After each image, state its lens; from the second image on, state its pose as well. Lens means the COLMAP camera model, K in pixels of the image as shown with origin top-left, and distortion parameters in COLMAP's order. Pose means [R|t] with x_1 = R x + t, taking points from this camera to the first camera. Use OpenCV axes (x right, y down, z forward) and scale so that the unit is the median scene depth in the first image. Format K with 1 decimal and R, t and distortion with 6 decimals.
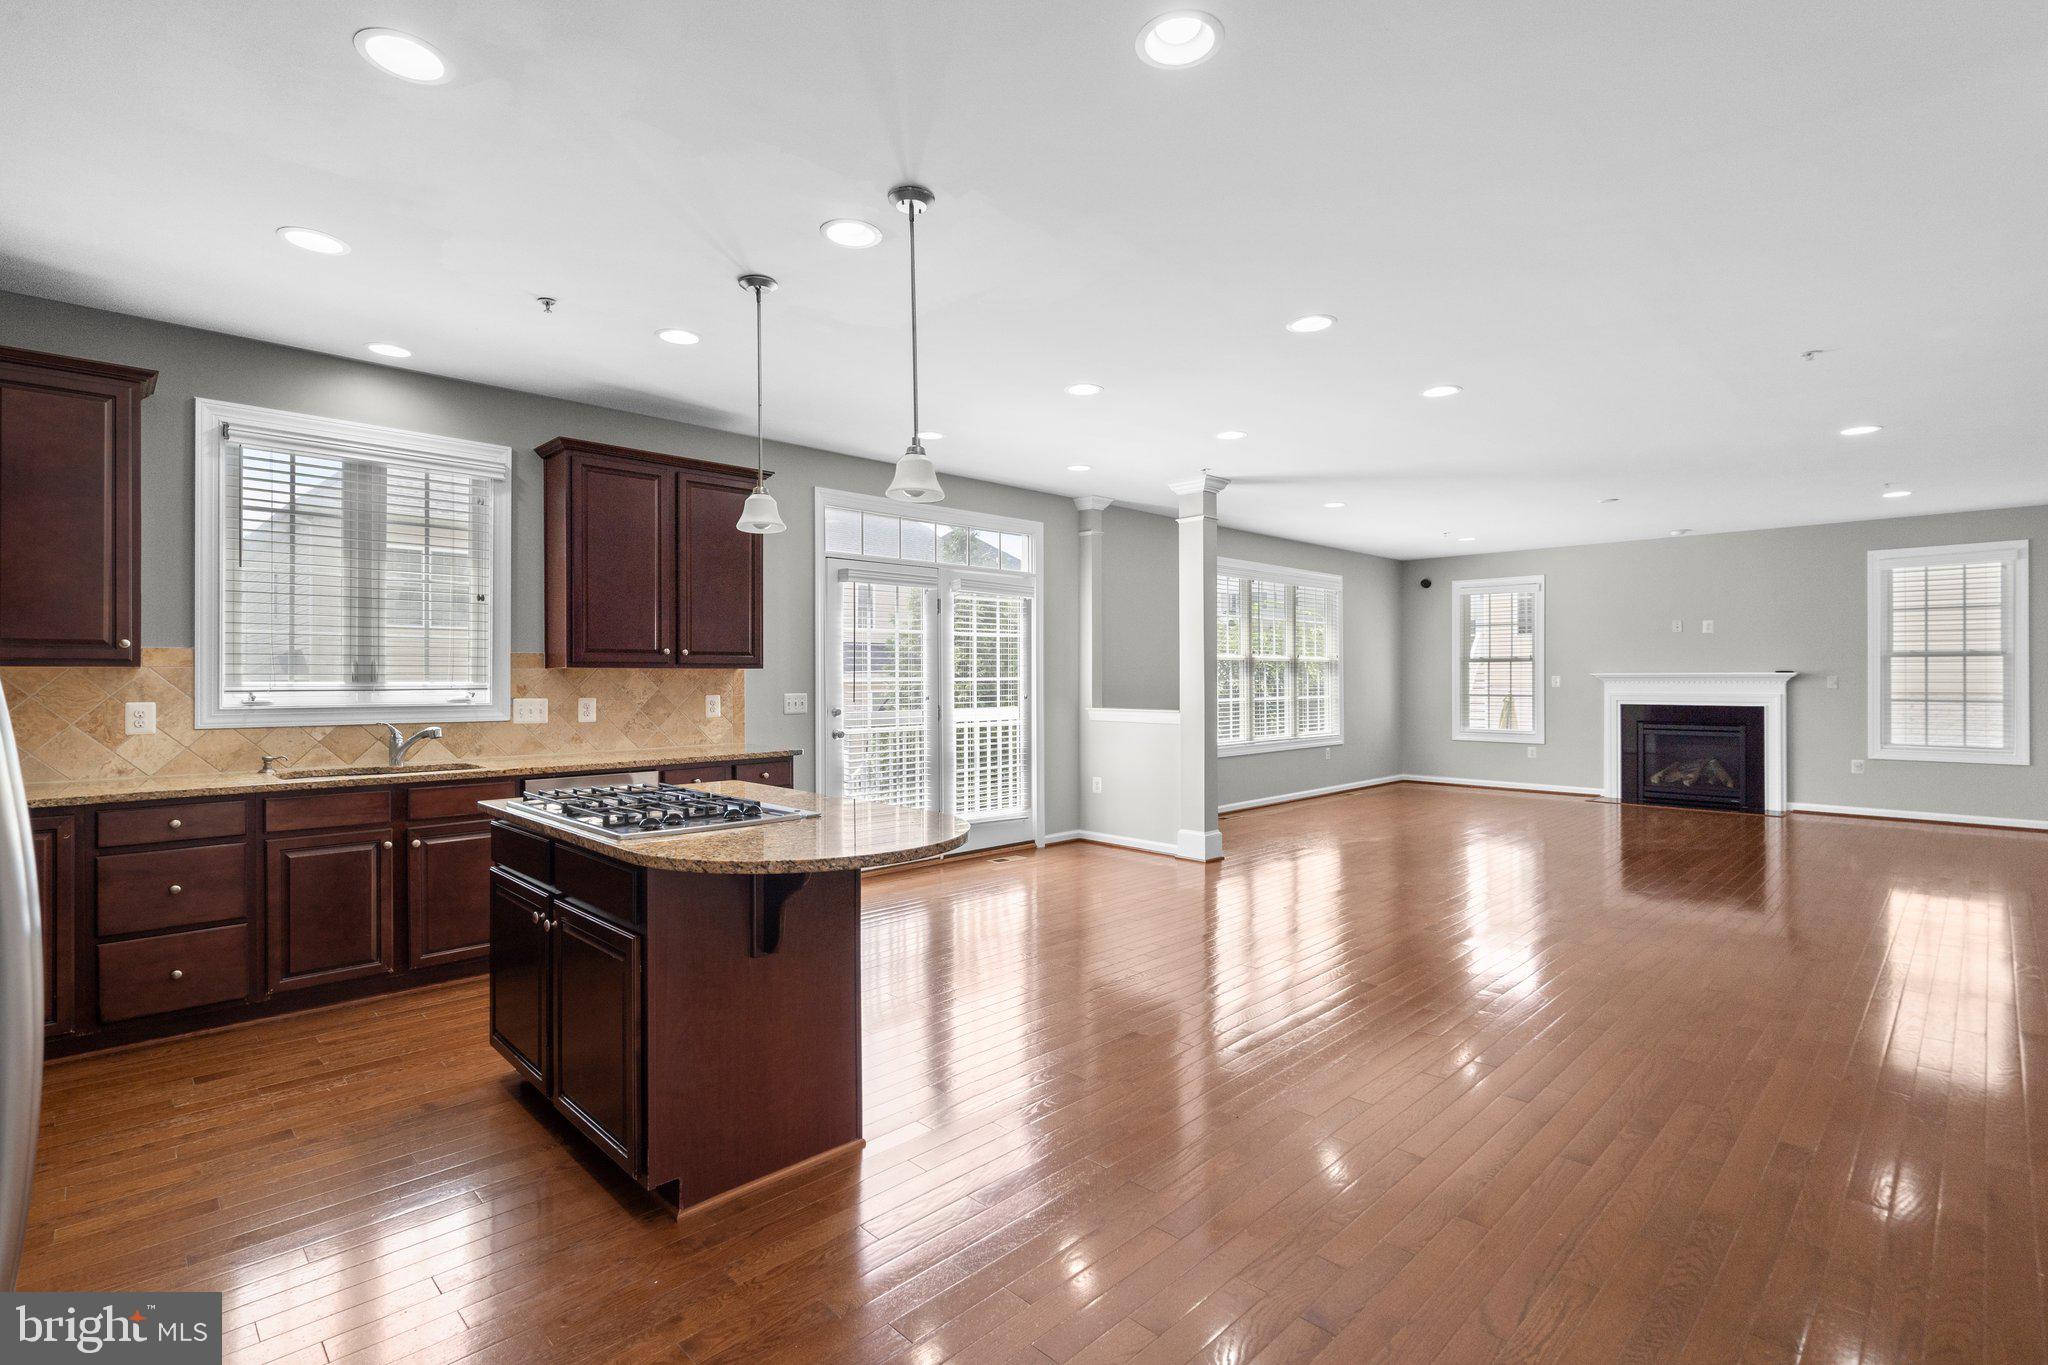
lens RADIAL K [[971.2, 0, 1024.0], [0, 971.2, 682.5], [0, 0, 1]] dist [0.003240, 0.001094]
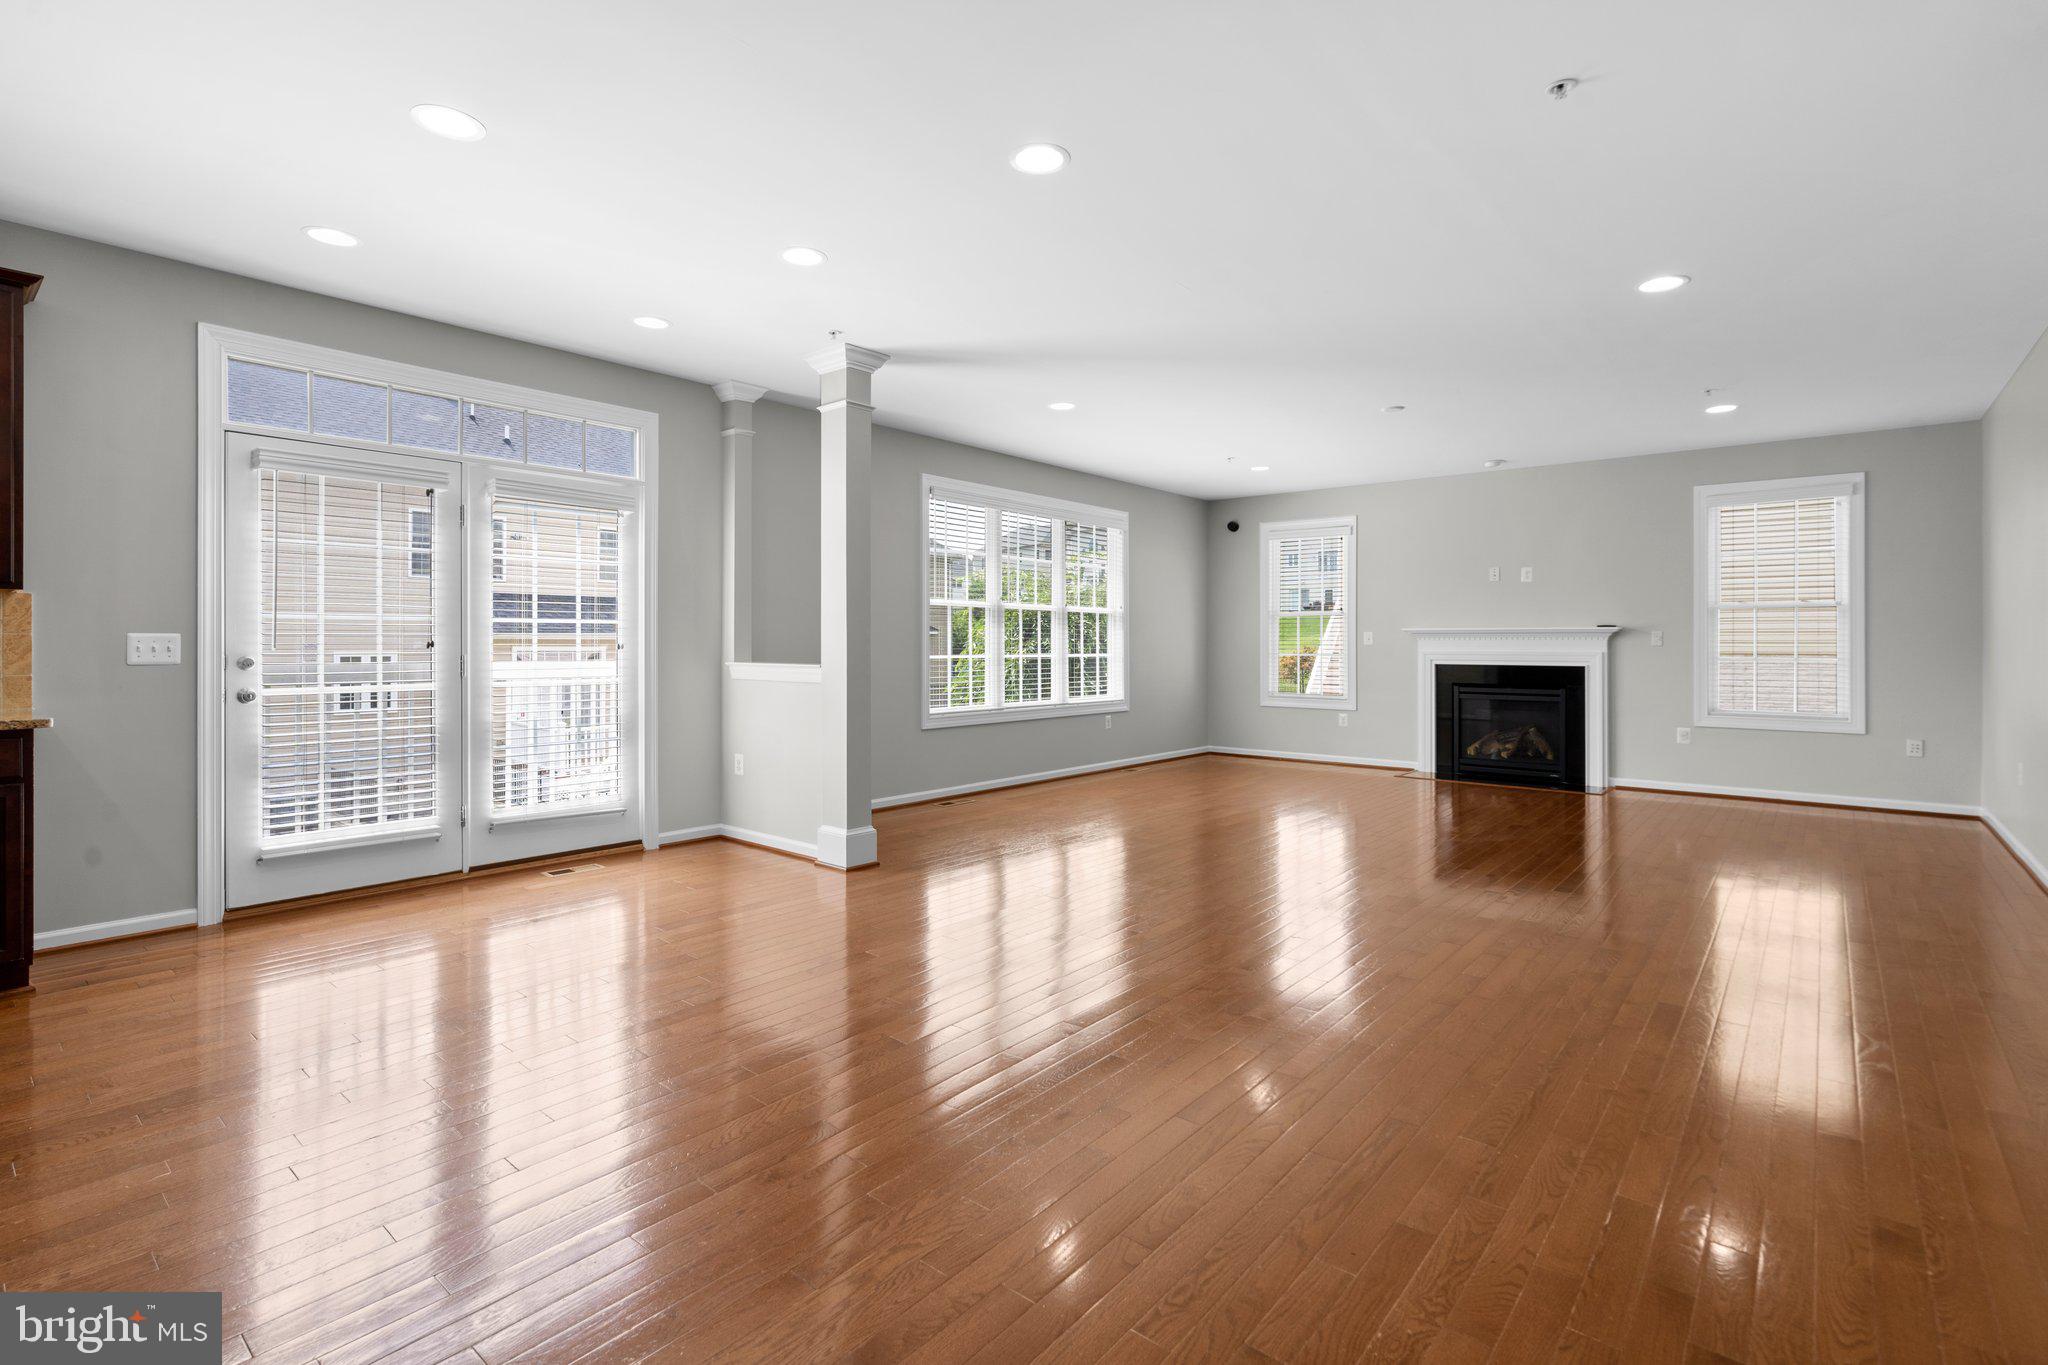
lens RADIAL K [[970.2, 0, 1025.9], [0, 970.2, 642.7], [0, 0, 1]] dist [0.002795, 0.000446]
pose [[0.995651, 0.005520, 0.092994, 0.224671], [-0.004857, 0.999961, -0.007344, 0.015166], [-0.093031, 0.006861, 0.995640, 0.225474]]
